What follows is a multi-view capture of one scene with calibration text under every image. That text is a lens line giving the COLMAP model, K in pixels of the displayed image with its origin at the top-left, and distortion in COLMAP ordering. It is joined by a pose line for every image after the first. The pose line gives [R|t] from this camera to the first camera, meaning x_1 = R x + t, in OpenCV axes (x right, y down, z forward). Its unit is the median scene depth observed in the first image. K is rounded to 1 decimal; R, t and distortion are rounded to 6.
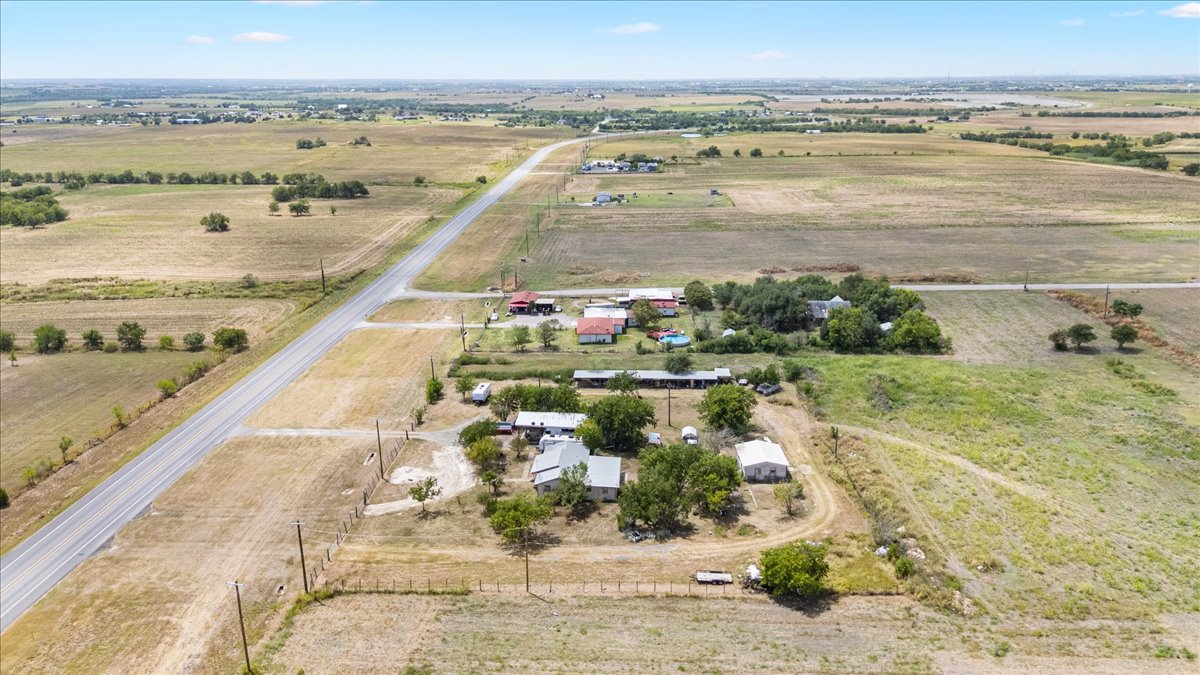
lens RADIAL K [[883.8, 0, 602.1], [0, 883.8, 335.8], [0, 0, 1]] dist [0.071269, -0.074940]
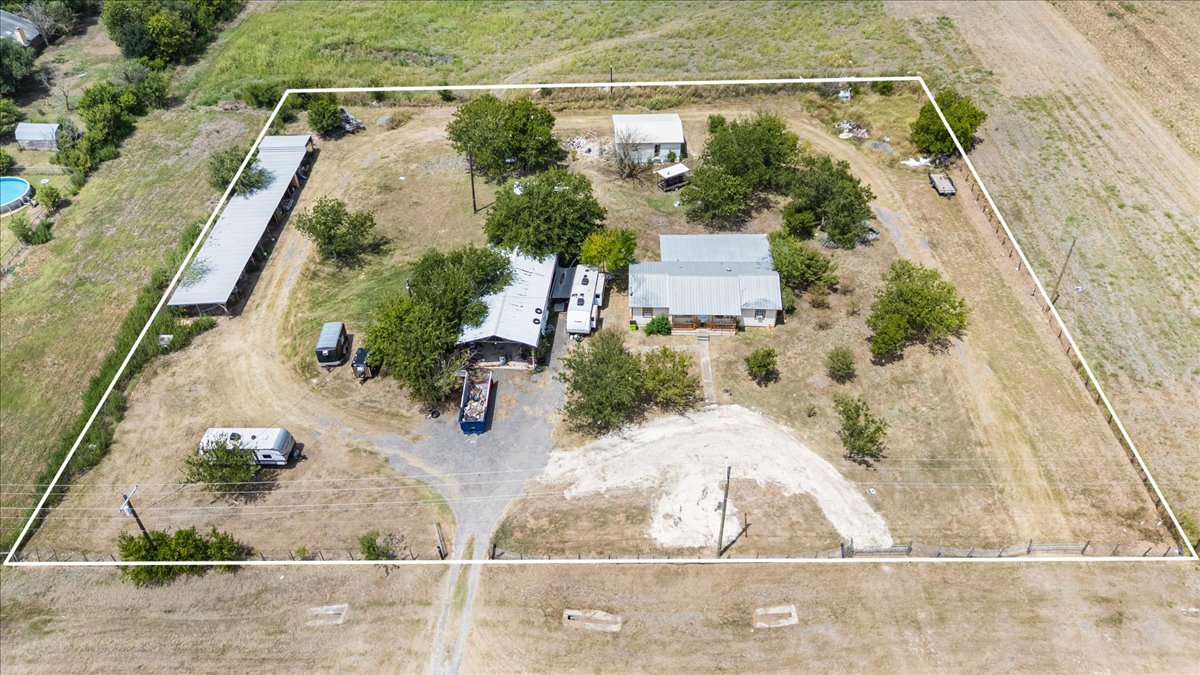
lens RADIAL K [[883.8, 0, 602.1], [0, 883.8, 335.8], [0, 0, 1]] dist [0.071269, -0.074940]
pose [[-0.030795, -0.640205, 0.767586, -0.482950], [0.283284, 0.730872, 0.620948, -0.204649], [-0.958542, 0.236567, 0.158853, 0.888236]]
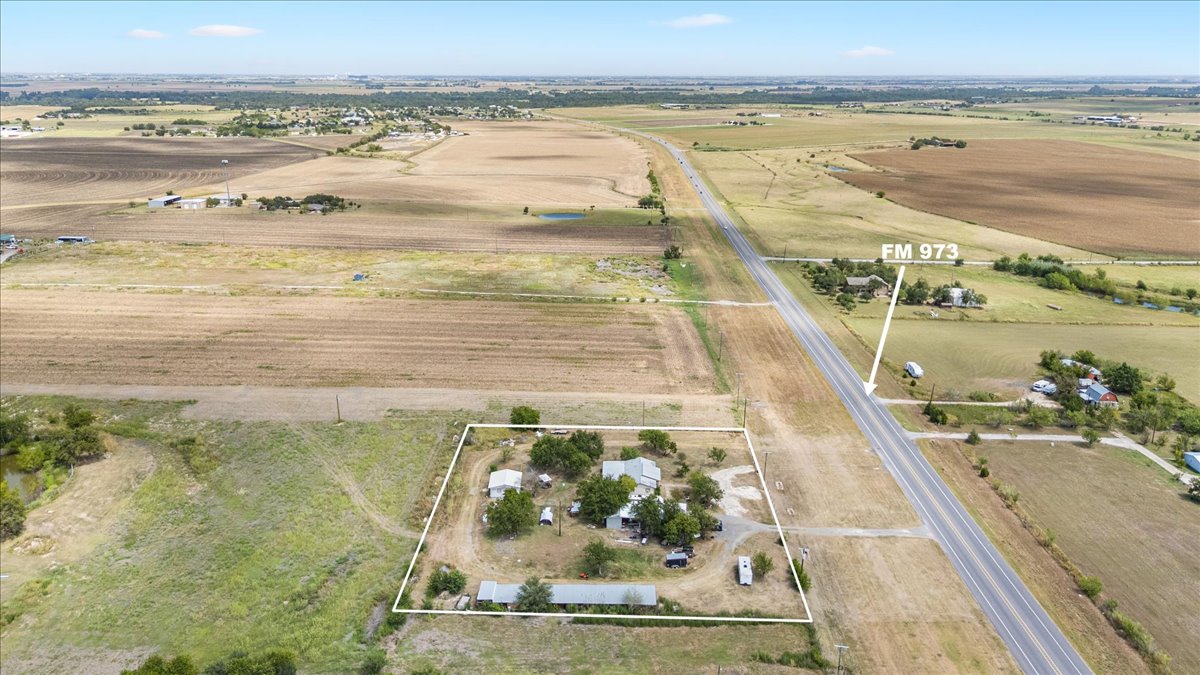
lens RADIAL K [[883.8, 0, 602.1], [0, 883.8, 335.8], [0, 0, 1]] dist [0.071269, -0.074940]
pose [[-0.999752, 0.006064, -0.021432, 0.047154], [-0.006504, 0.840820, 0.541275, -0.788709], [0.021303, 0.541281, -0.840572, 1.941729]]
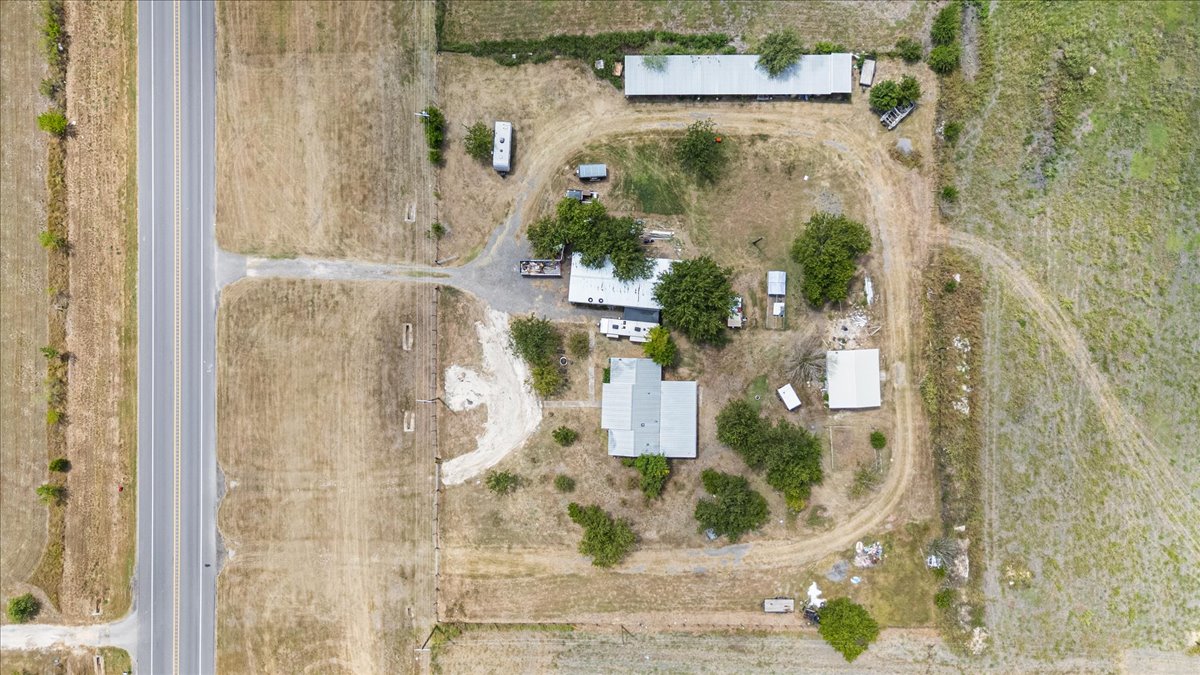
lens RADIAL K [[883.8, 0, 602.1], [0, 883.8, 335.8], [0, 0, 1]] dist [0.071269, -0.074940]
pose [[0.999361, -0.034838, 0.007936, -0.075285], [0.001735, 0.269152, 0.963096, -0.692361], [-0.035688, -0.962467, 0.269040, 0.749036]]
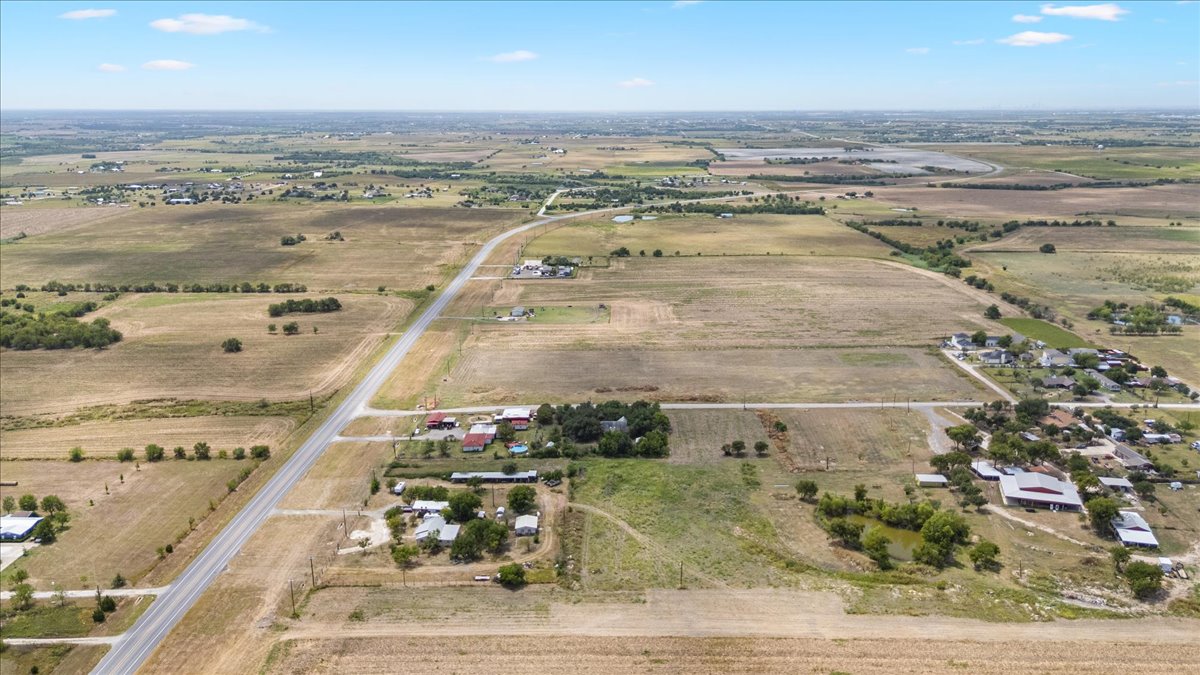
lens RADIAL K [[883.8, 0, 602.1], [0, 883.8, 335.8], [0, 0, 1]] dist [0.071269, -0.074940]
pose [[0.999581, -0.004024, 0.028649, 0.280628], [0.005012, 0.999393, -0.034478, -0.222971], [-0.028493, 0.034607, 0.998995, -1.068032]]
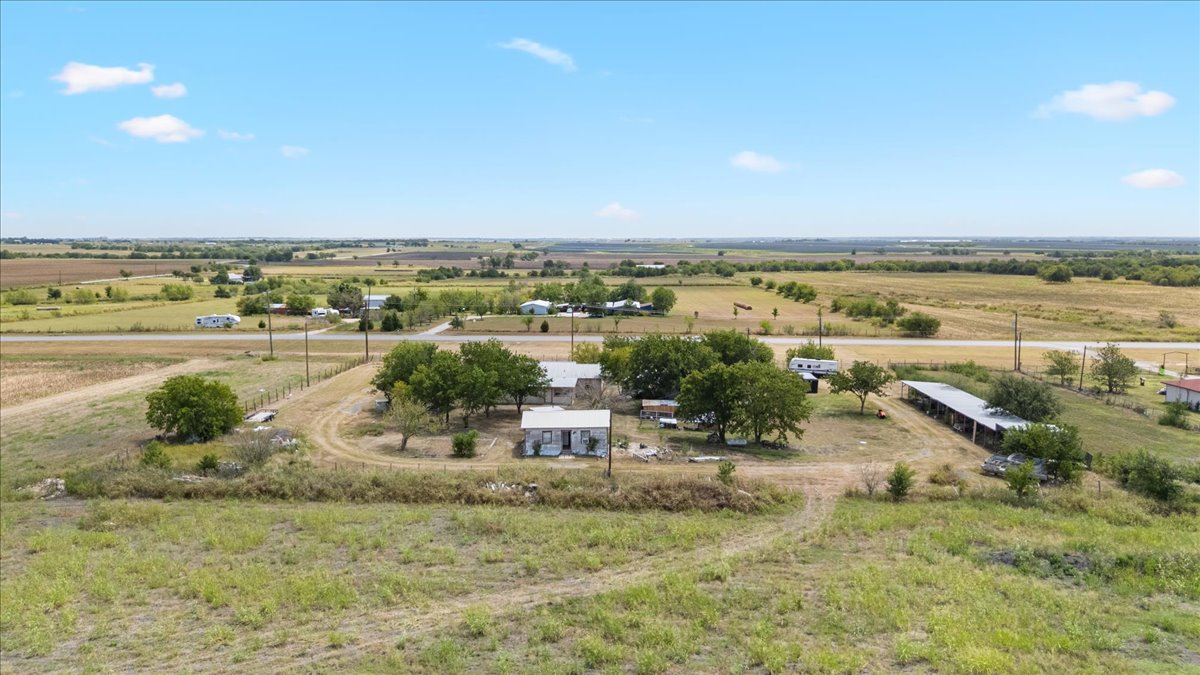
lens RADIAL K [[883.8, 0, 602.1], [0, 883.8, 335.8], [0, 0, 1]] dist [0.071269, -0.074940]
pose [[0.008089, 0.120918, -0.992630, 0.702548], [-0.278920, 0.953538, 0.113883, 0.005991], [0.960280, 0.275943, 0.041439, 0.910416]]
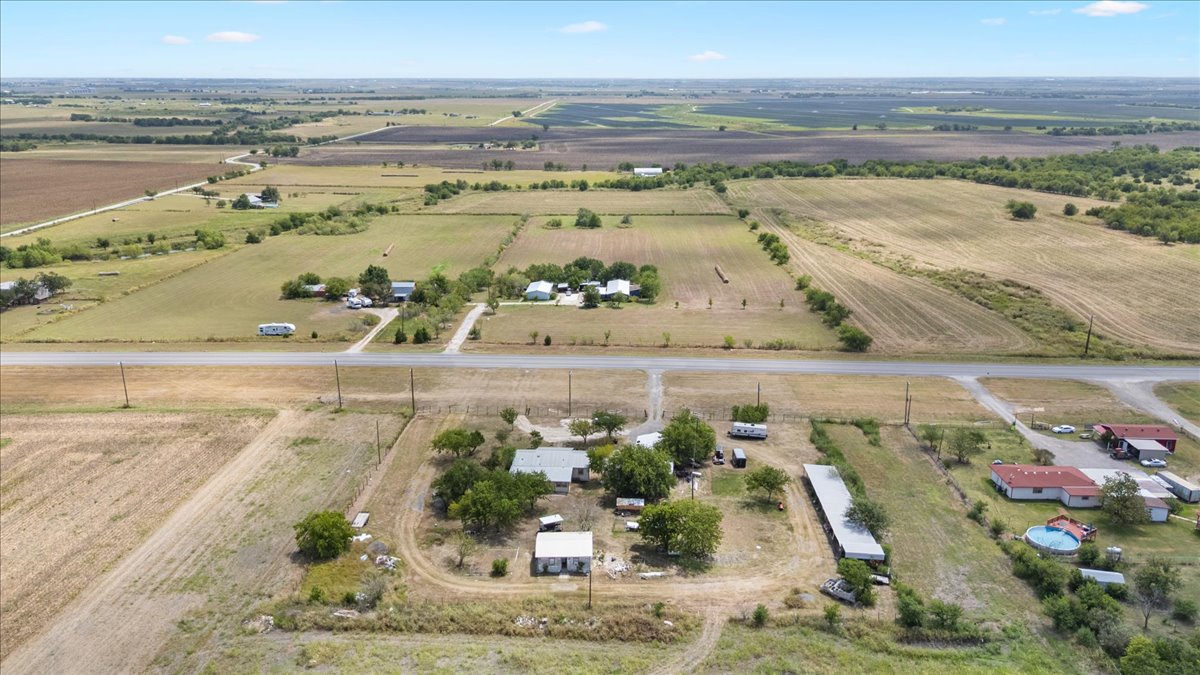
lens RADIAL K [[883.8, 0, 602.1], [0, 883.8, 335.8], [0, 0, 1]] dist [0.071269, -0.074940]
pose [[0.006270, 0.280918, -0.959711, 0.929535], [-0.279597, 0.921945, 0.268037, -0.299979], [0.960097, 0.266652, 0.084324, 0.835770]]
